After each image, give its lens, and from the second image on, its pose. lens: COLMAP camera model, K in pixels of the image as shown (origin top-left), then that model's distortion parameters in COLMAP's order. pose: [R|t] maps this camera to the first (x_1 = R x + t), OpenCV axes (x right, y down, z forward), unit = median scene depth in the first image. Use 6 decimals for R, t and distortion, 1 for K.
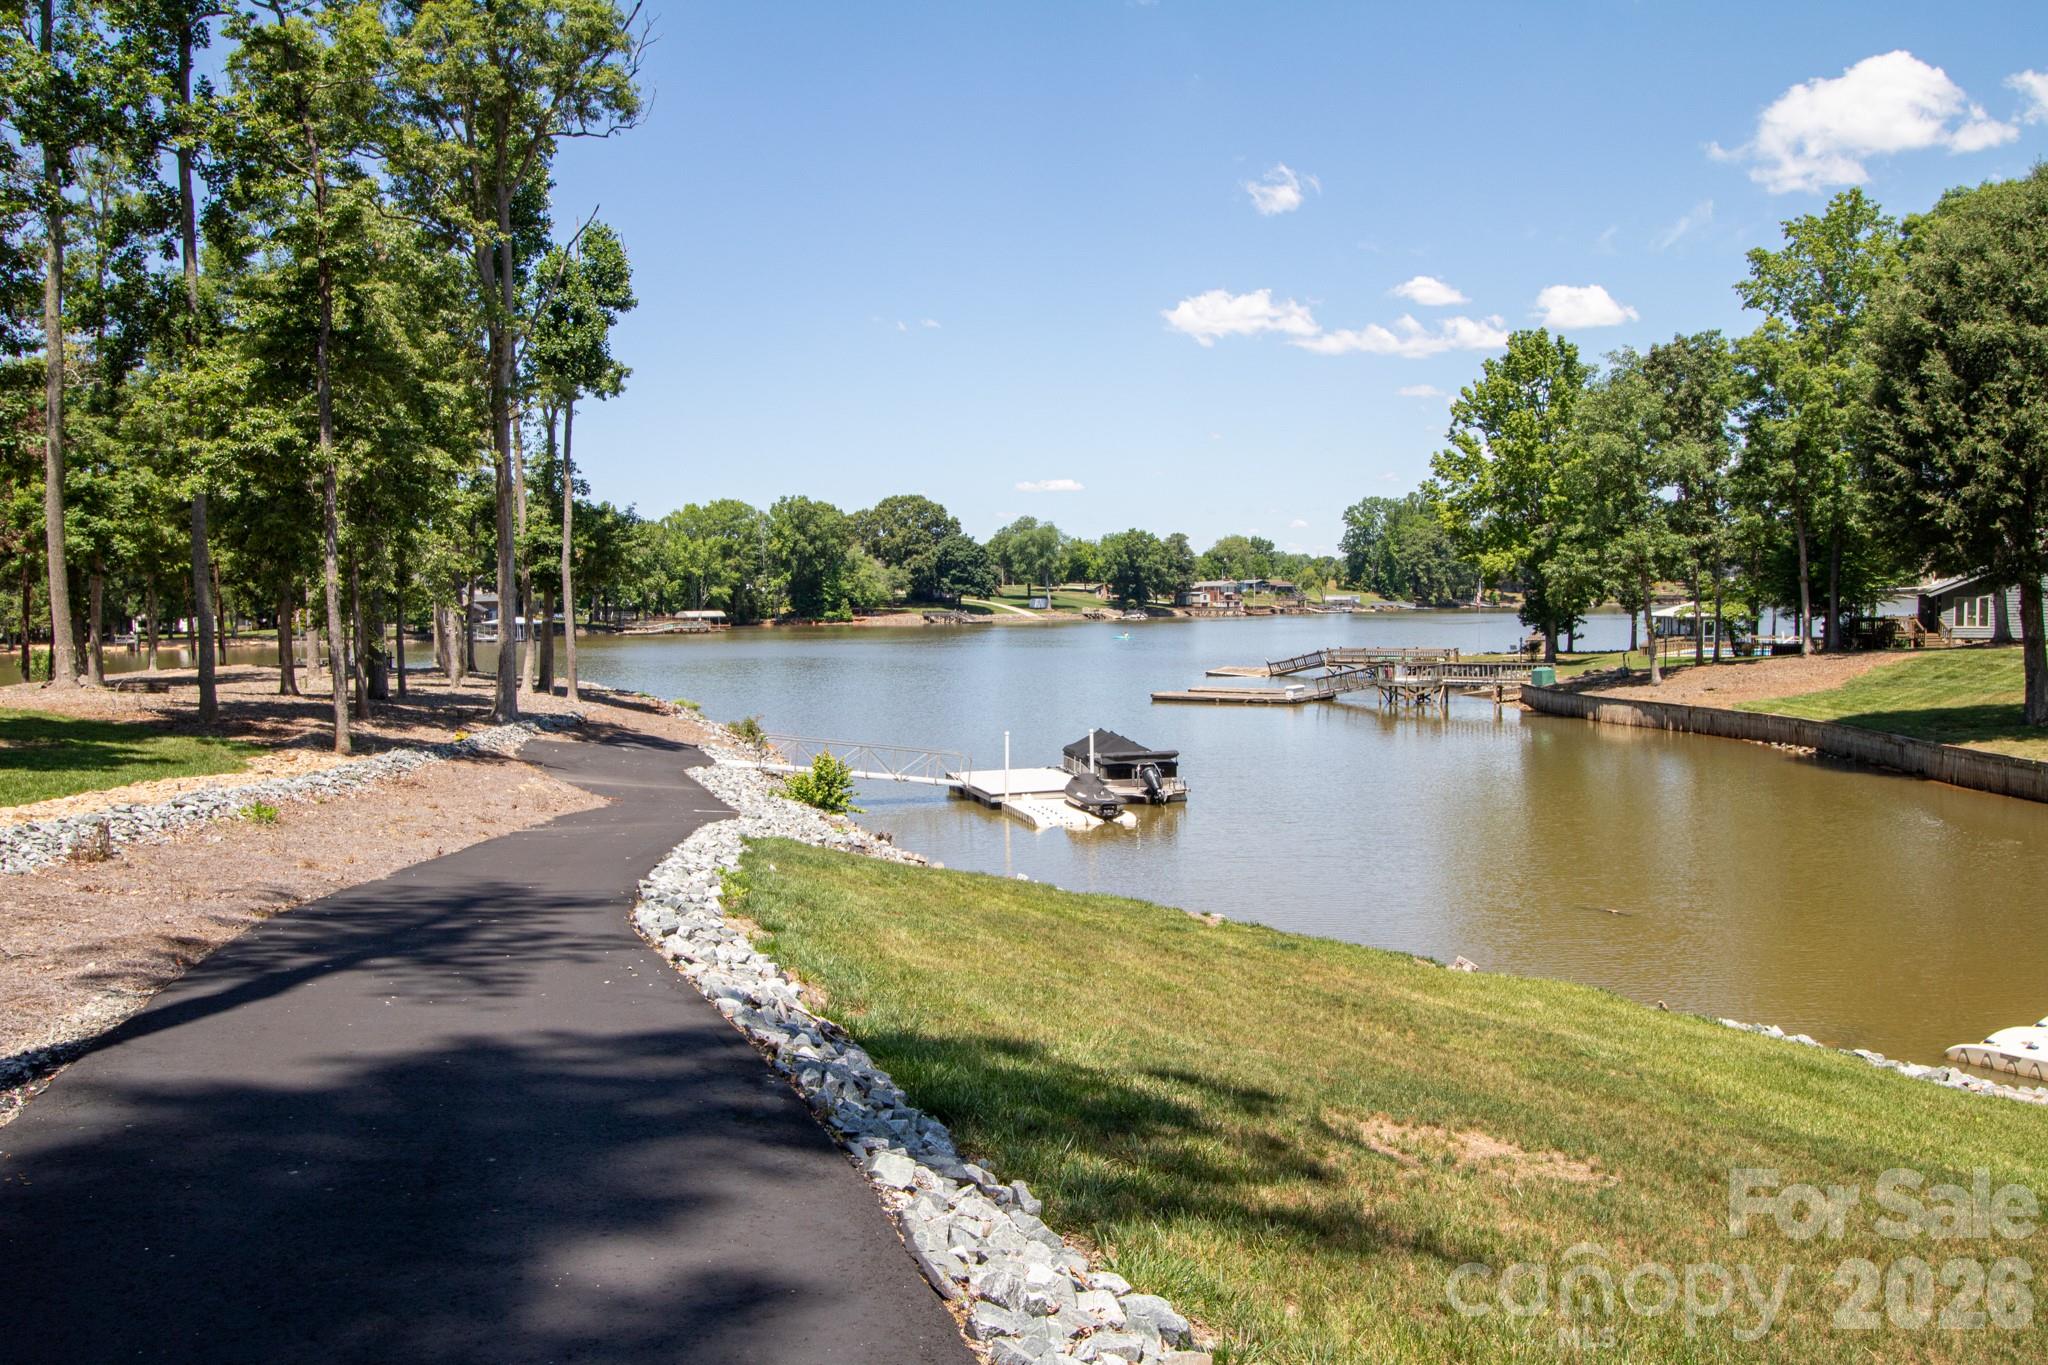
lens RADIAL K [[1580.0, 0, 1024.0], [0, 1580.0, 682.5], [0, 0, 1]] dist [0.010571, -0.000921]
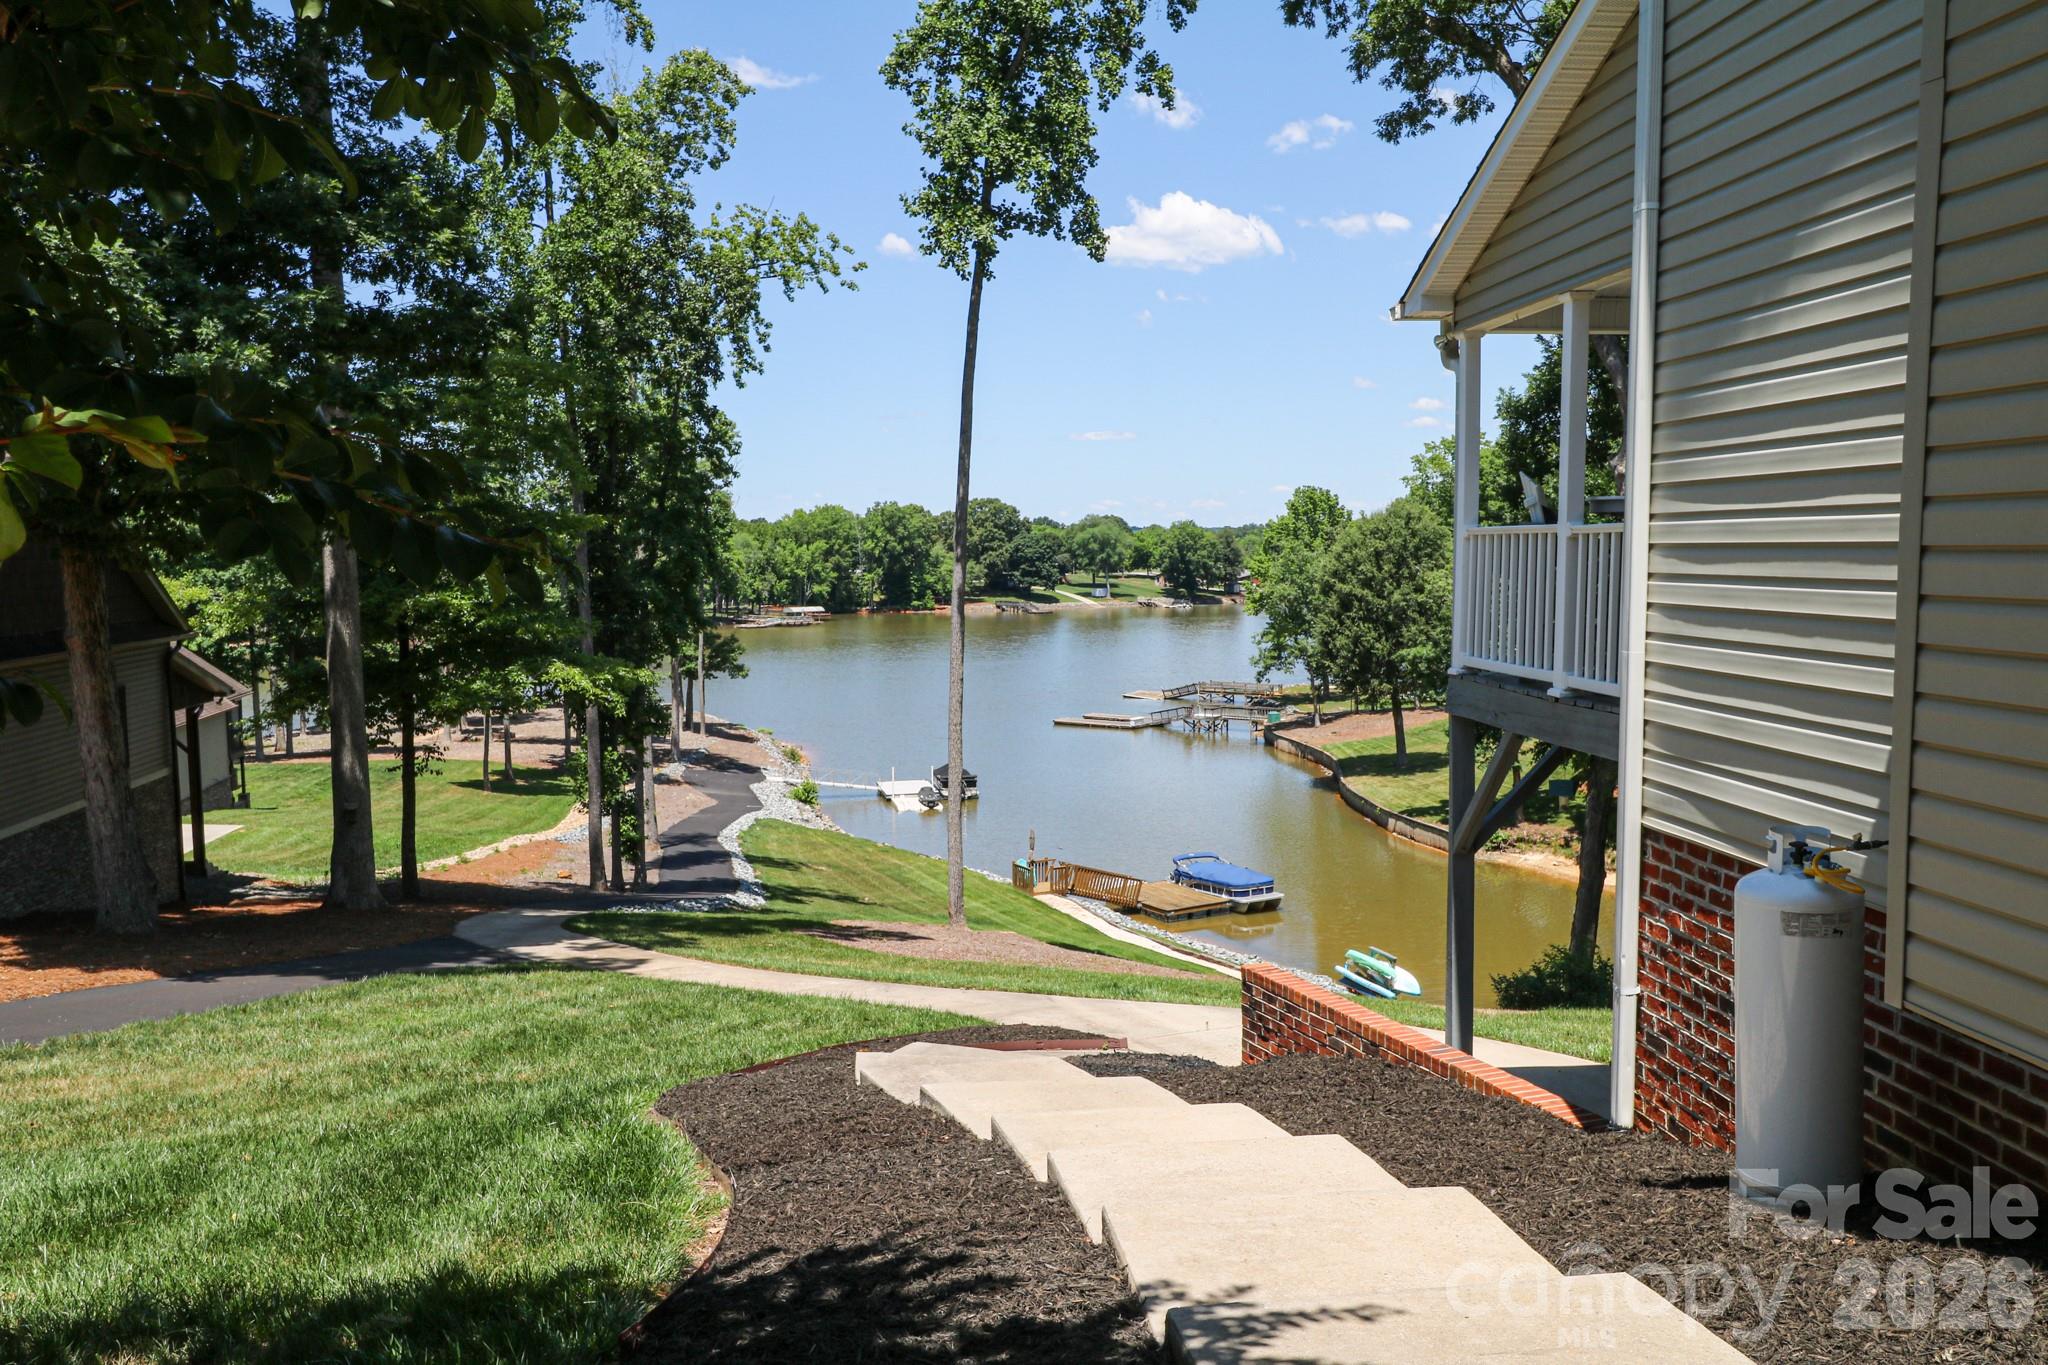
lens RADIAL K [[1616.6, 0, 1024.0], [0, 1616.6, 682.5], [0, 0, 1]] dist [0.010663, -0.008652]
pose [[0.996811, 0.011751, -0.078931, 0.052649], [-0.009212, 0.999431, 0.032446, -0.024586], [0.079267, -0.031616, 0.996352, -0.189224]]
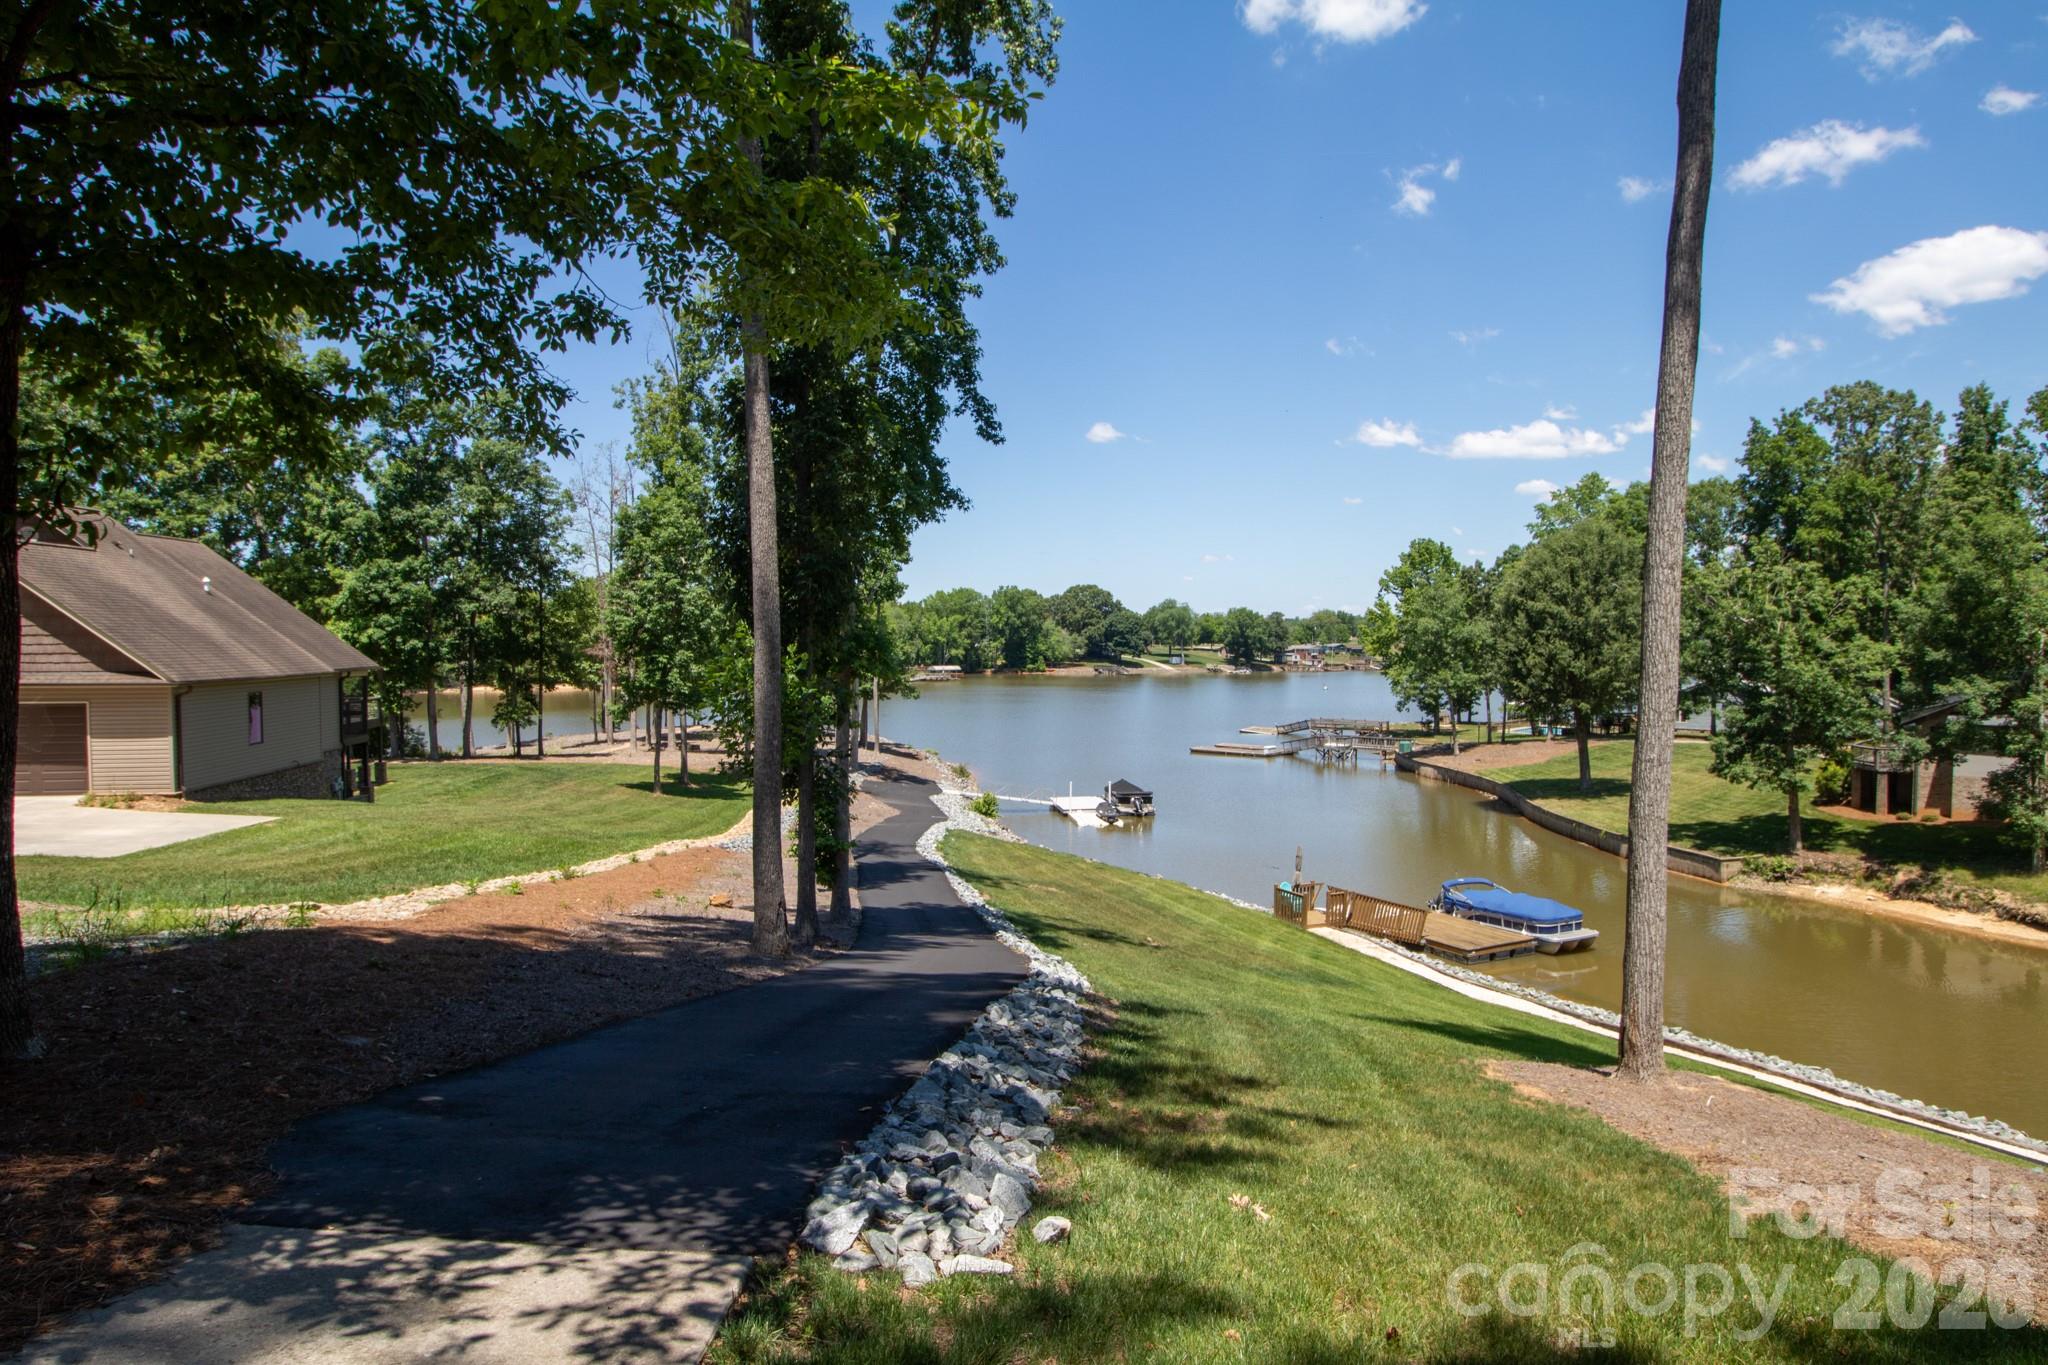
lens RADIAL K [[1194.9, 0, 1030.7], [0, 1194.9, 682.6], [0, 0, 1]] dist [0.005378, -0.000408]
pose [[0.991318, 0.019949, -0.129961, 0.022208], [-0.022003, 0.999654, -0.014387, -0.012410], [0.129629, 0.017122, 0.991415, -0.101805]]
